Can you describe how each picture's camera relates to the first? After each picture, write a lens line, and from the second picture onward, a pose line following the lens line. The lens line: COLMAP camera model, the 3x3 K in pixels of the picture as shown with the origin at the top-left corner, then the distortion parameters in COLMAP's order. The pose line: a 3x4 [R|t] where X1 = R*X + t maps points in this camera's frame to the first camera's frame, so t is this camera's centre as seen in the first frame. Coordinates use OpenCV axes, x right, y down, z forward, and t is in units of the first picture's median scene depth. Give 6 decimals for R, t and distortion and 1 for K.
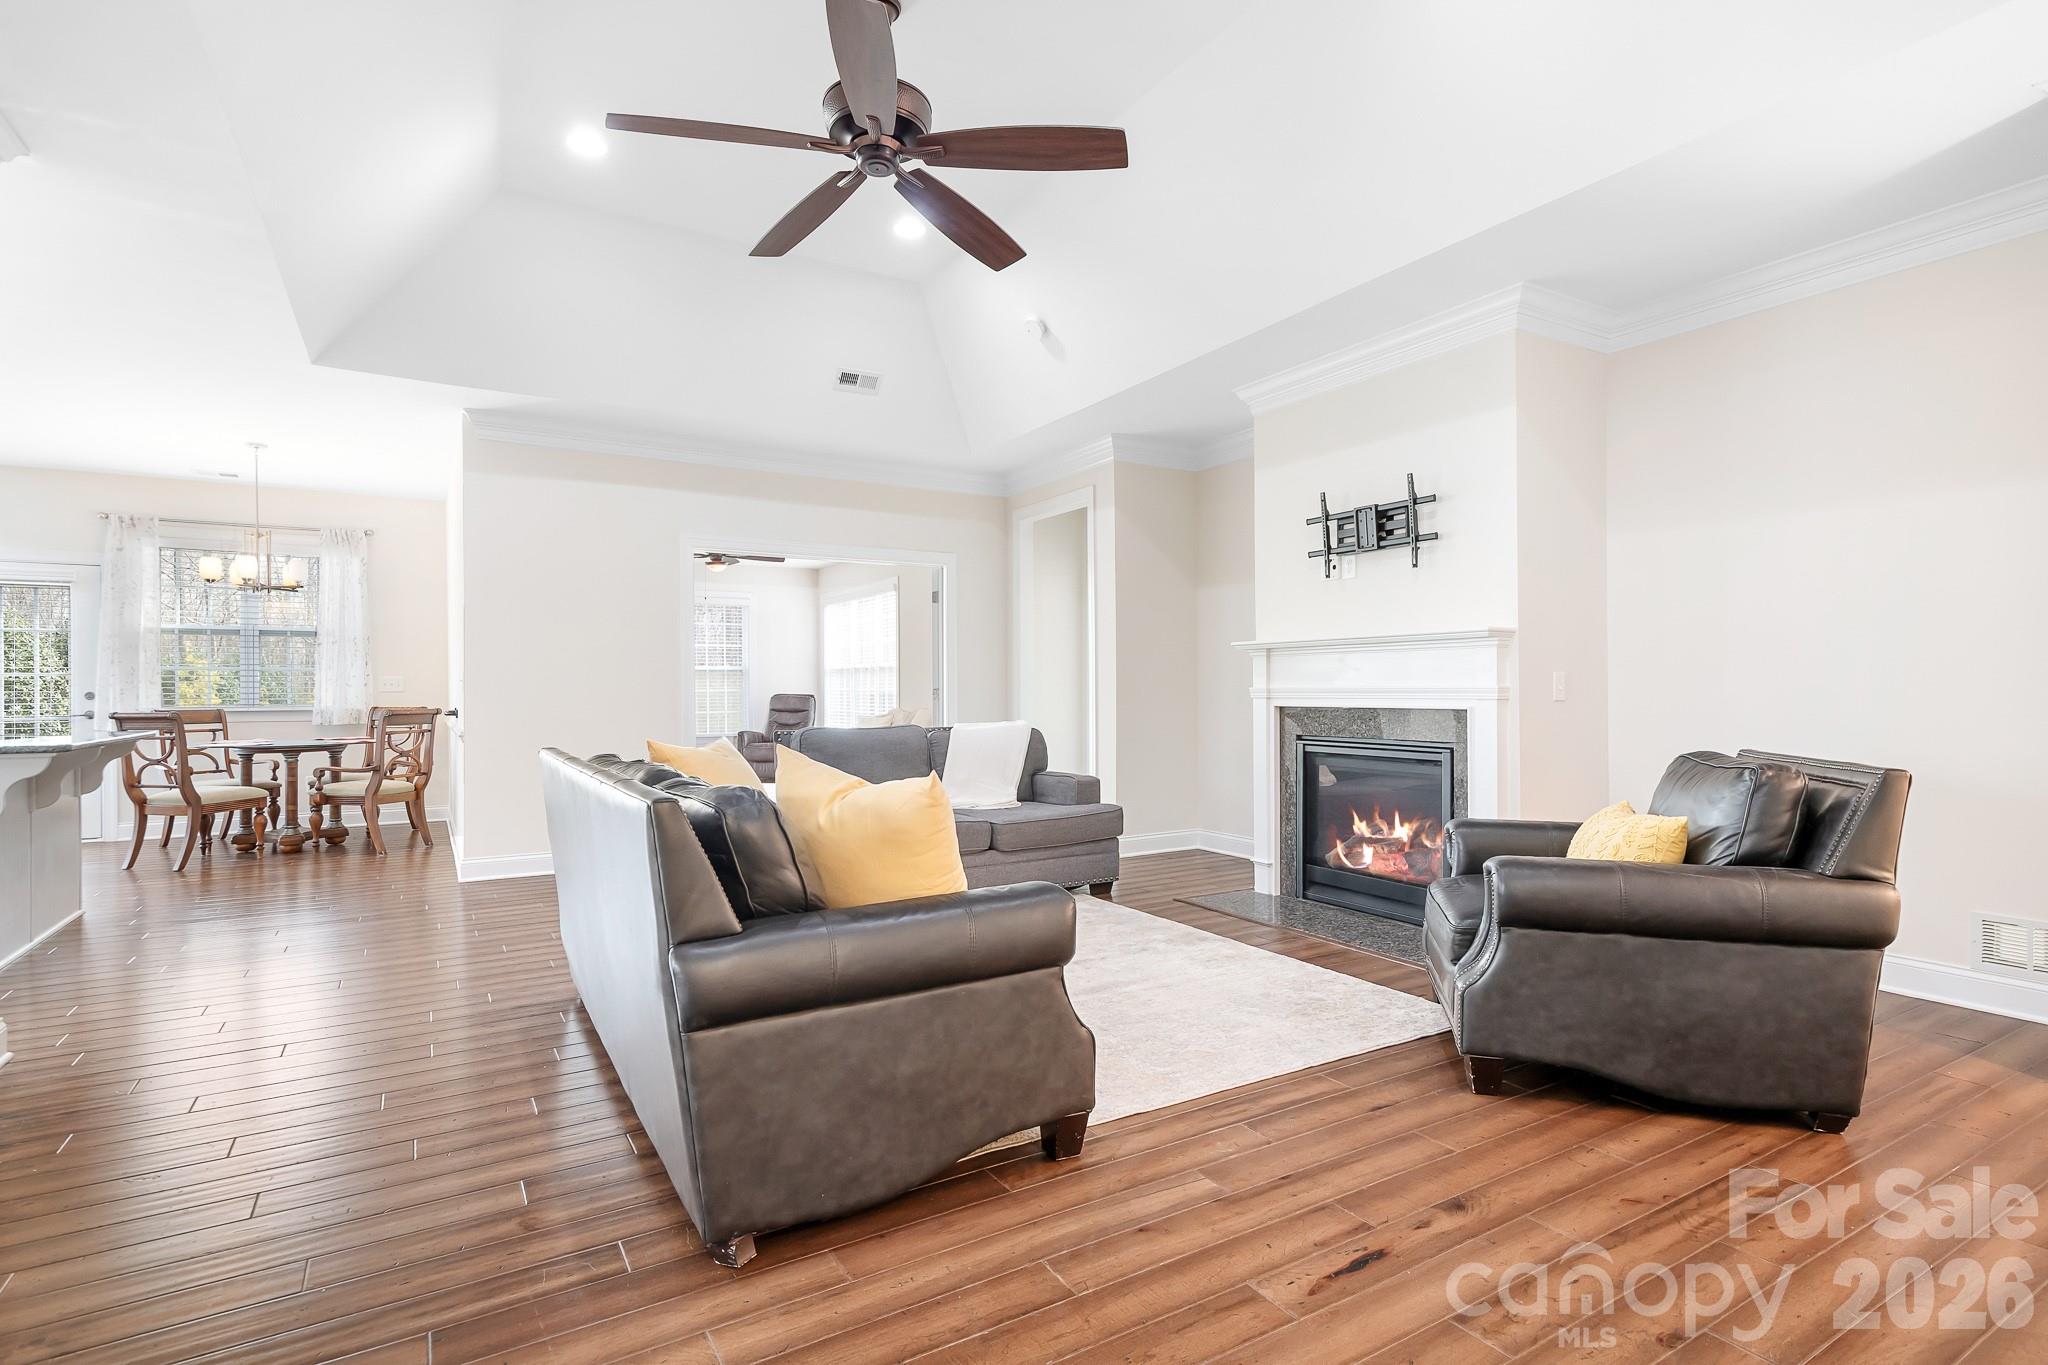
lens RADIAL K [[959.8, 0, 997.9], [0, 959.8, 721.9], [0, 0, 1]] dist [0.001470, -0.000060]
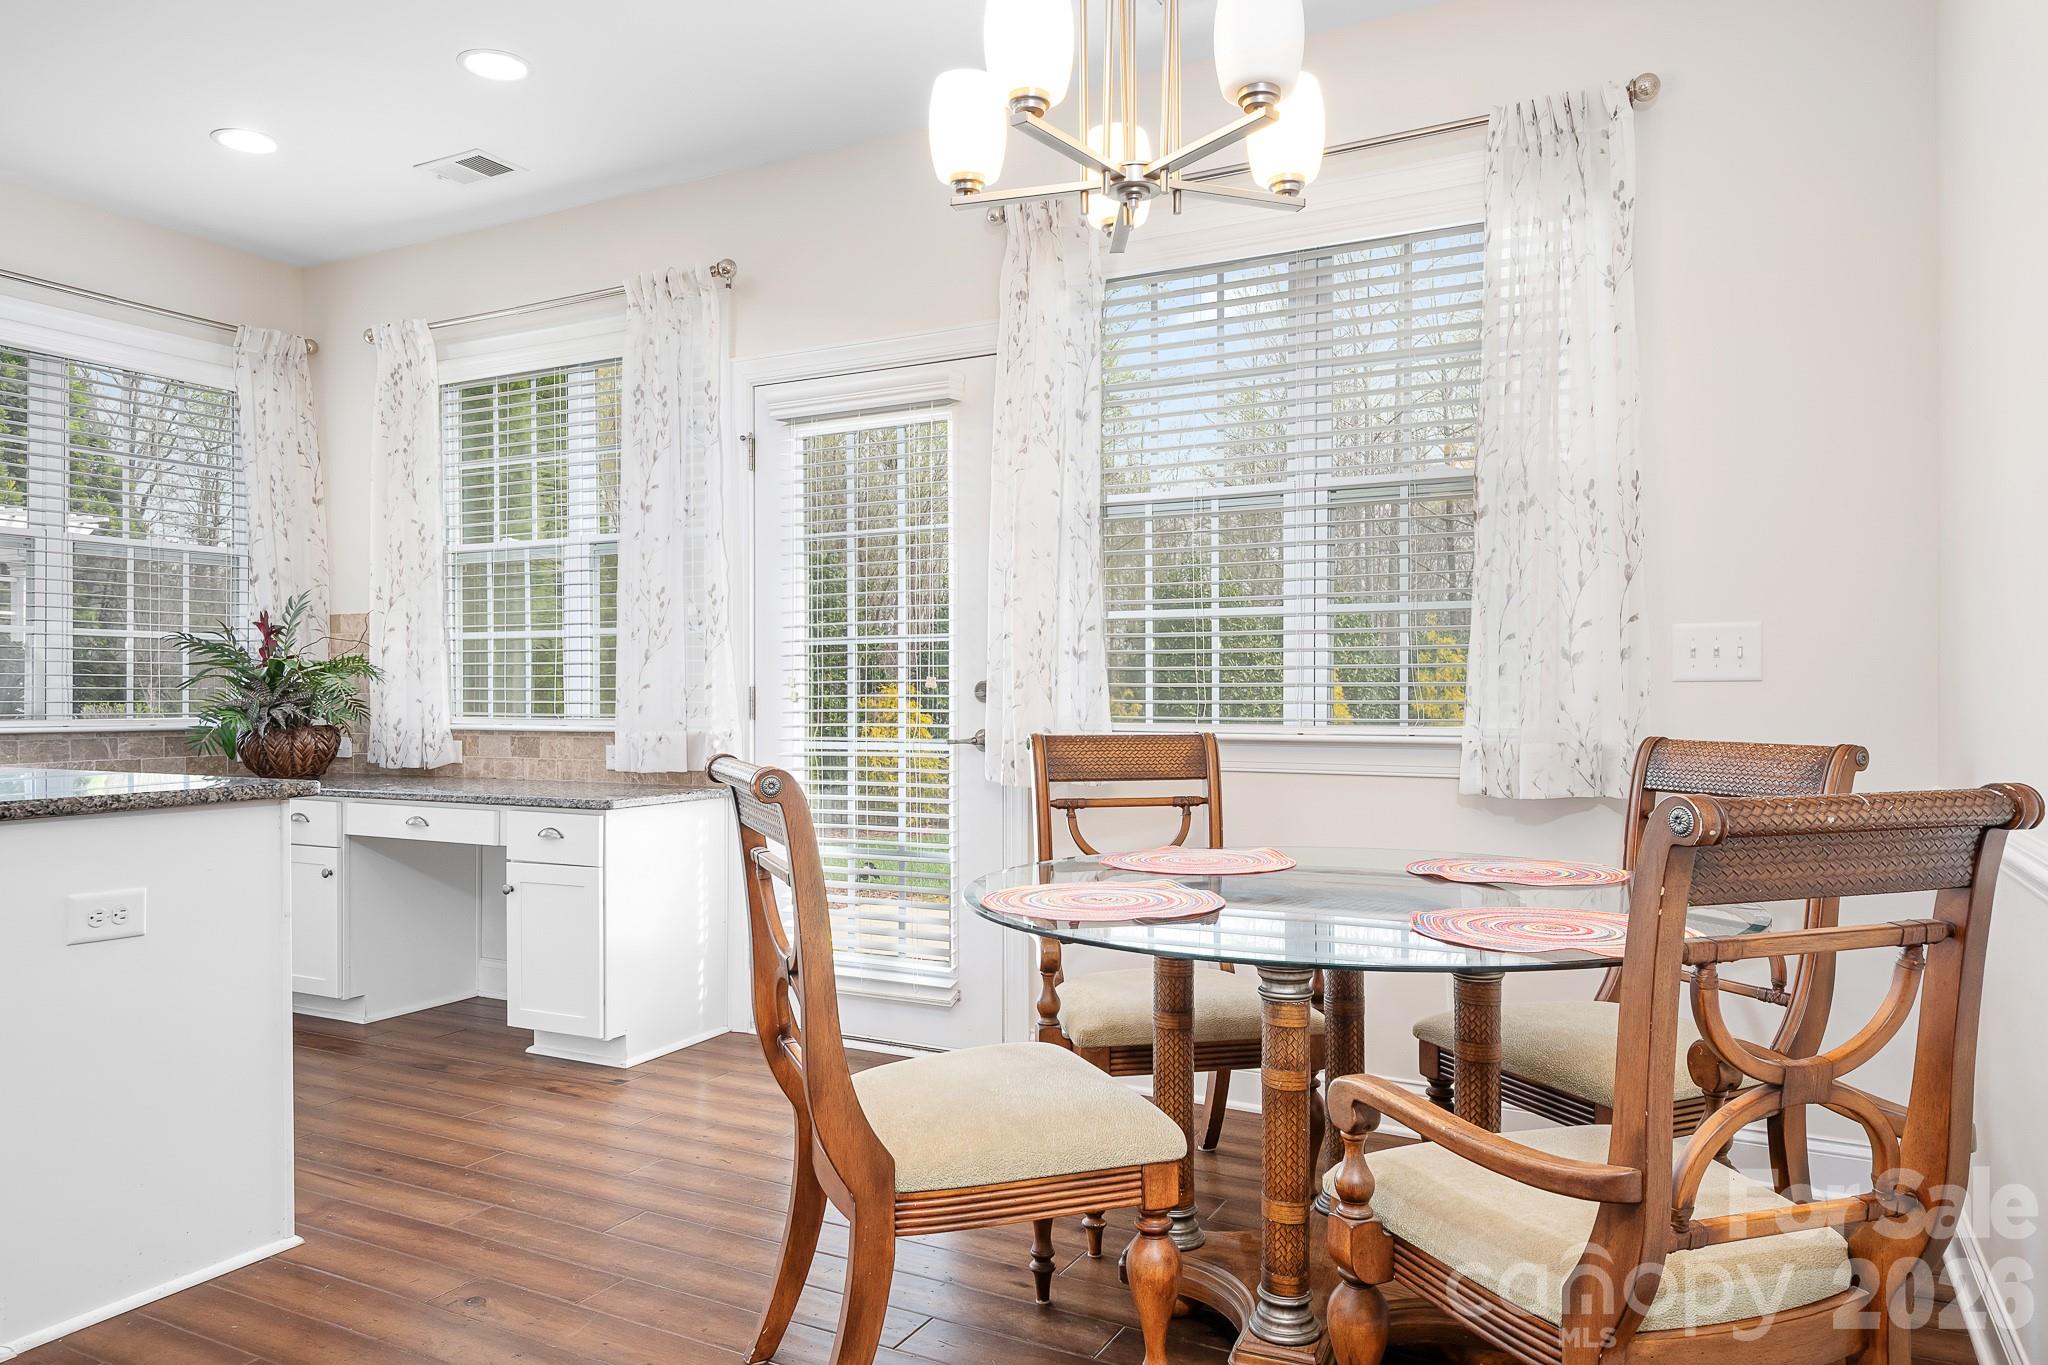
lens RADIAL K [[1358.1, 0, 1030.0], [0, 1358.1, 669.9], [0, 0, 1]] dist [0.008682, -0.000464]
pose [[0.520326, -0.010969, -0.853897, -0.491345], [-0.025188, 0.999285, -0.028185, -0.022124], [0.853596, 0.036173, 0.519678, 0.773207]]
